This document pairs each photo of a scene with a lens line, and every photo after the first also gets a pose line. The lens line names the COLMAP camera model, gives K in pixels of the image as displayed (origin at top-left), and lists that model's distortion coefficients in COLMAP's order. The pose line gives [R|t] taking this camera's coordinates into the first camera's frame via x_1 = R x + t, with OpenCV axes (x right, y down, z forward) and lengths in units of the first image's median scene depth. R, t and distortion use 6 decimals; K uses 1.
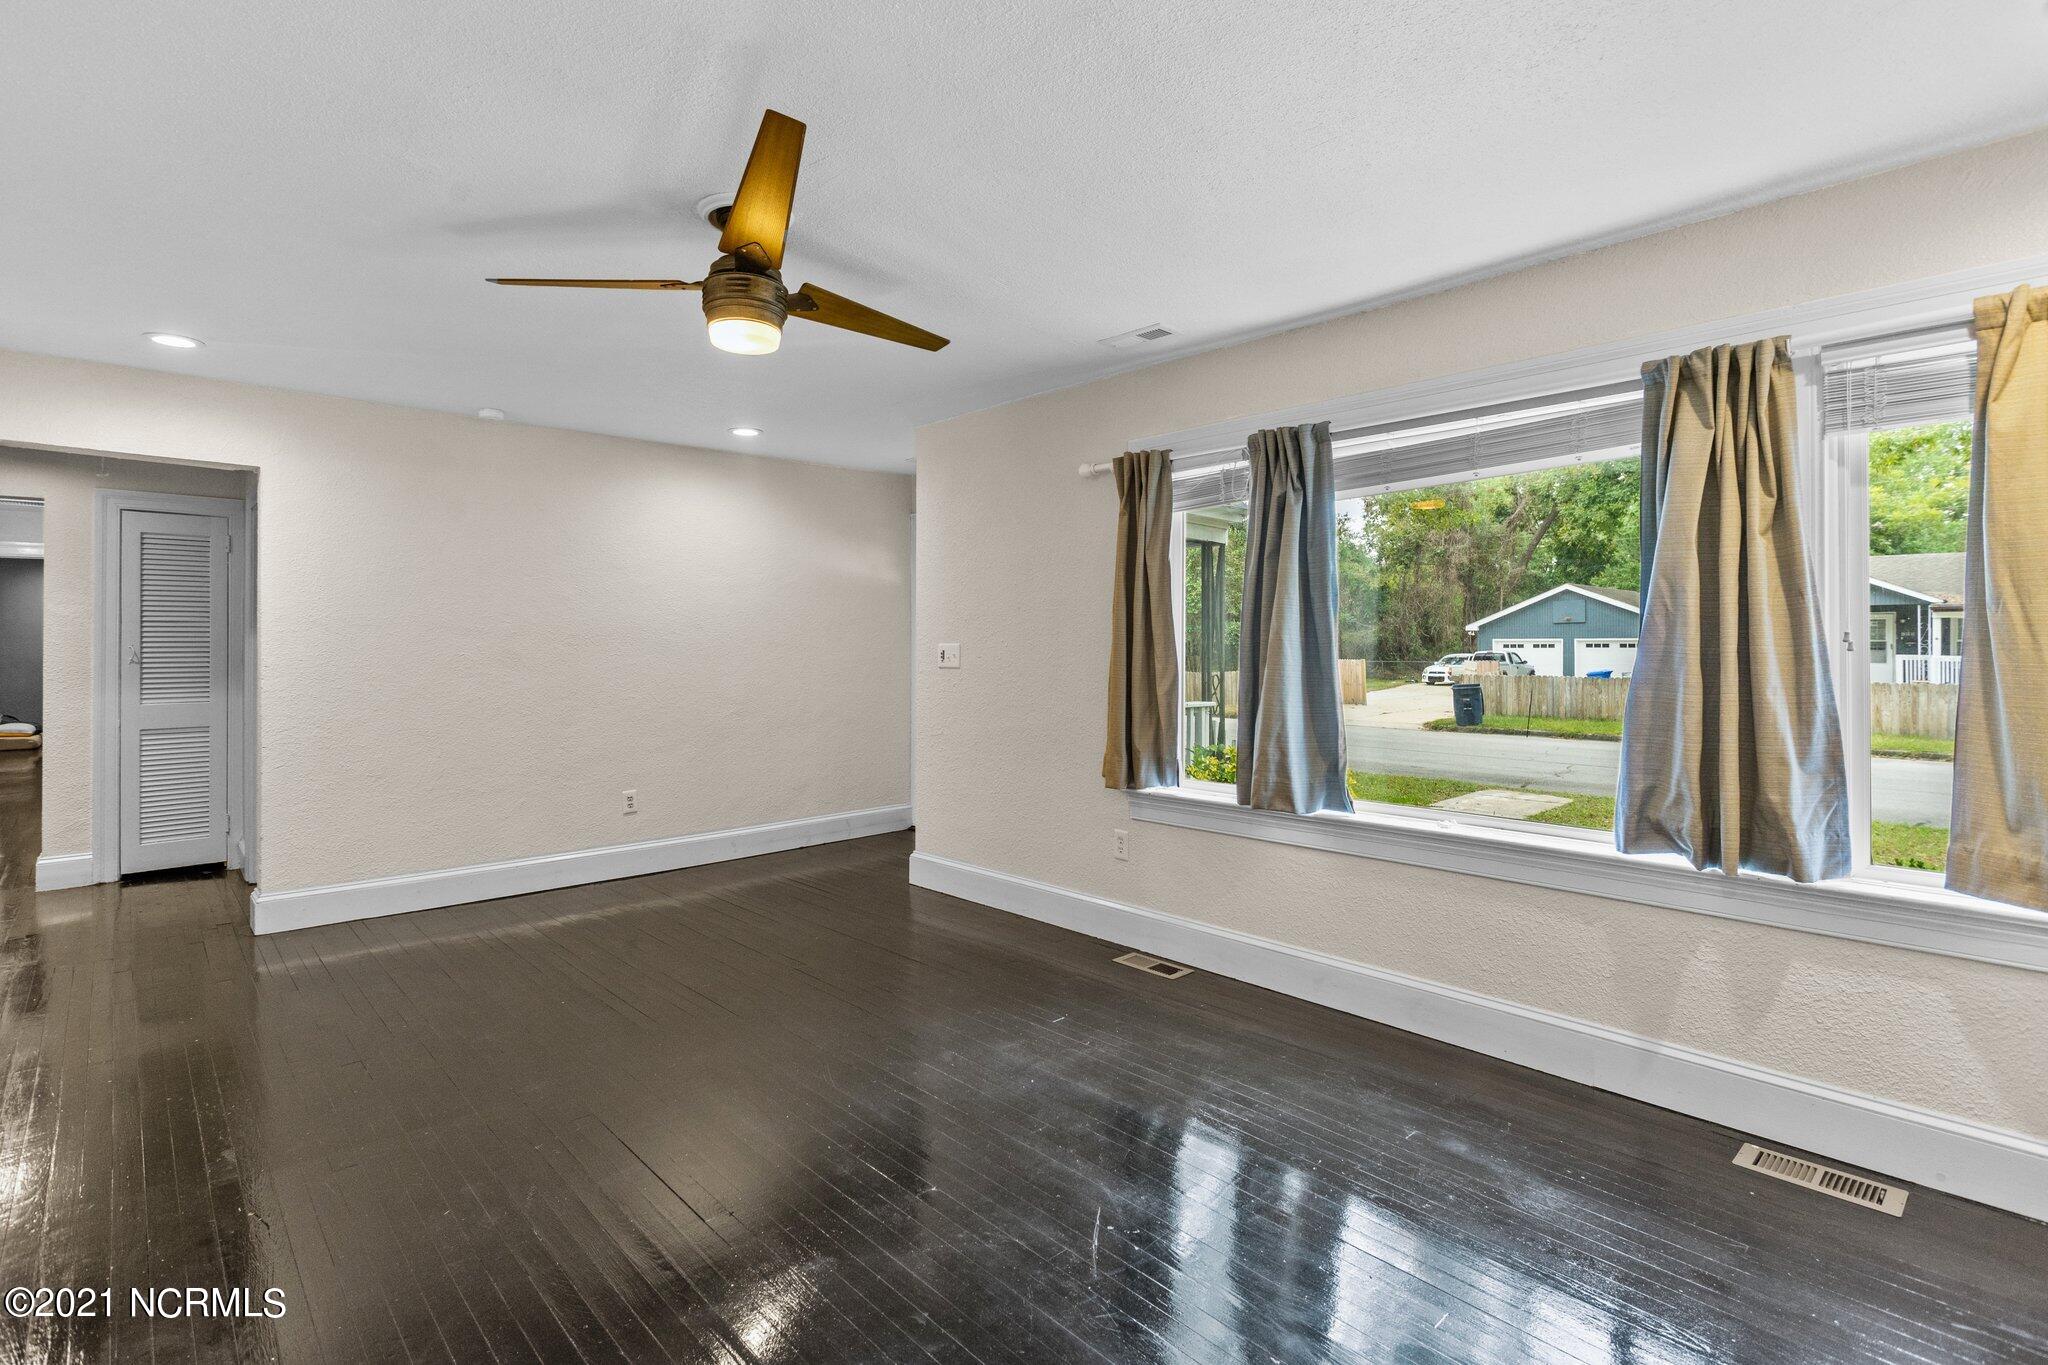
lens RADIAL K [[991.8, 0, 1000.6], [0, 991.8, 650.4], [0, 0, 1]] dist [-0.002416, -0.000861]
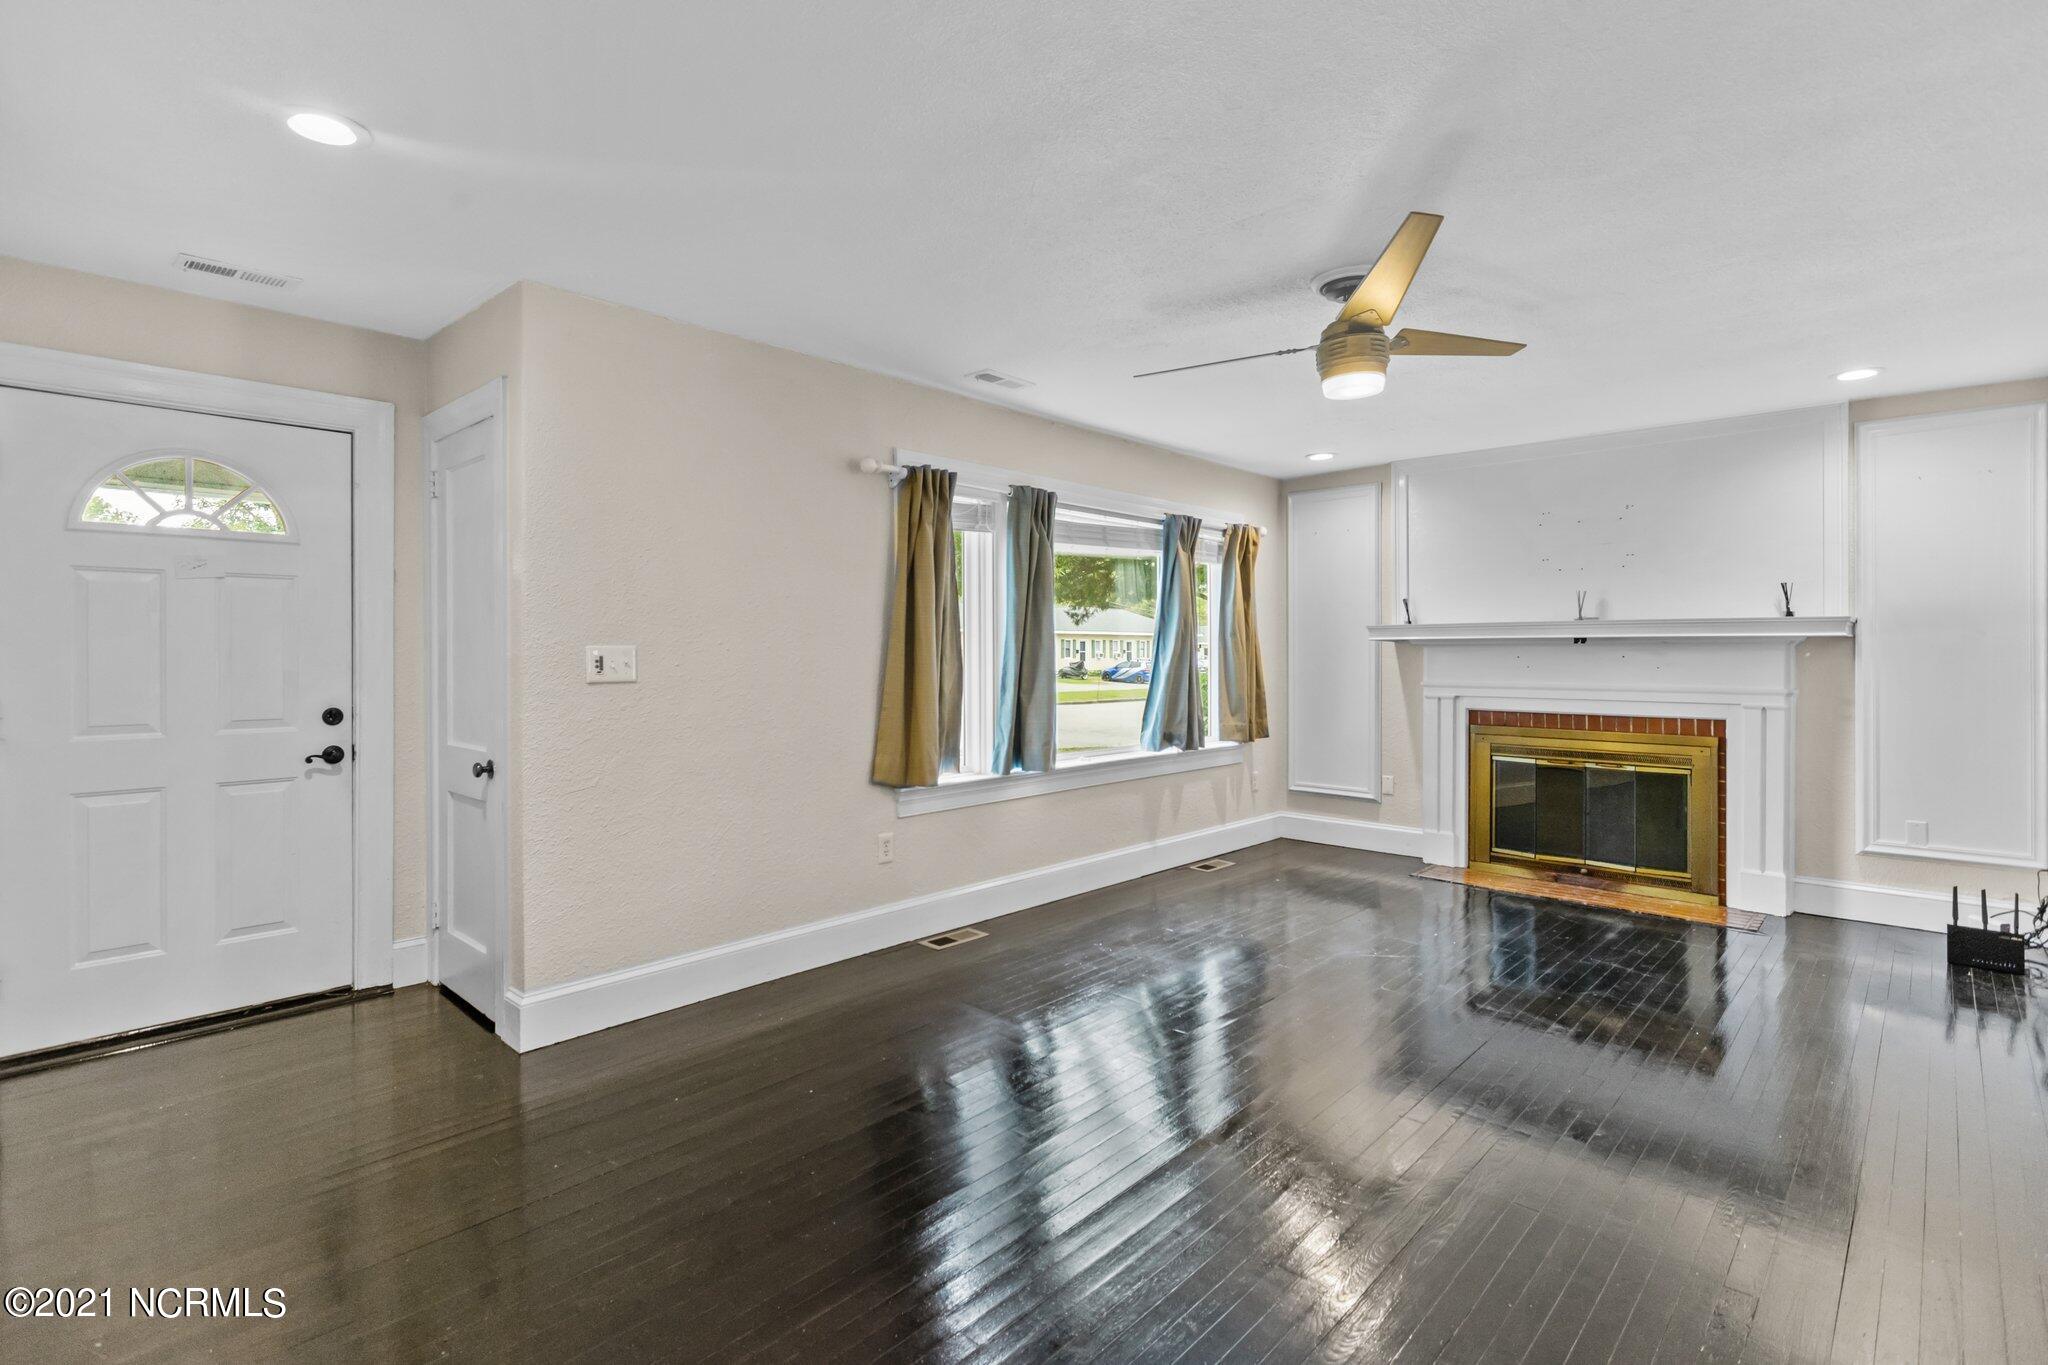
lens RADIAL K [[991.8, 0, 1023.0], [0, 991.8, 662.9], [0, 0, 1]] dist [-0.002416, -0.000861]
pose [[-0.086266, -0.016225, 0.996140, -0.887715], [0.000047, 0.999867, 0.016289, -0.007690], [-0.996272, 0.001452, -0.086254, 0.945304]]
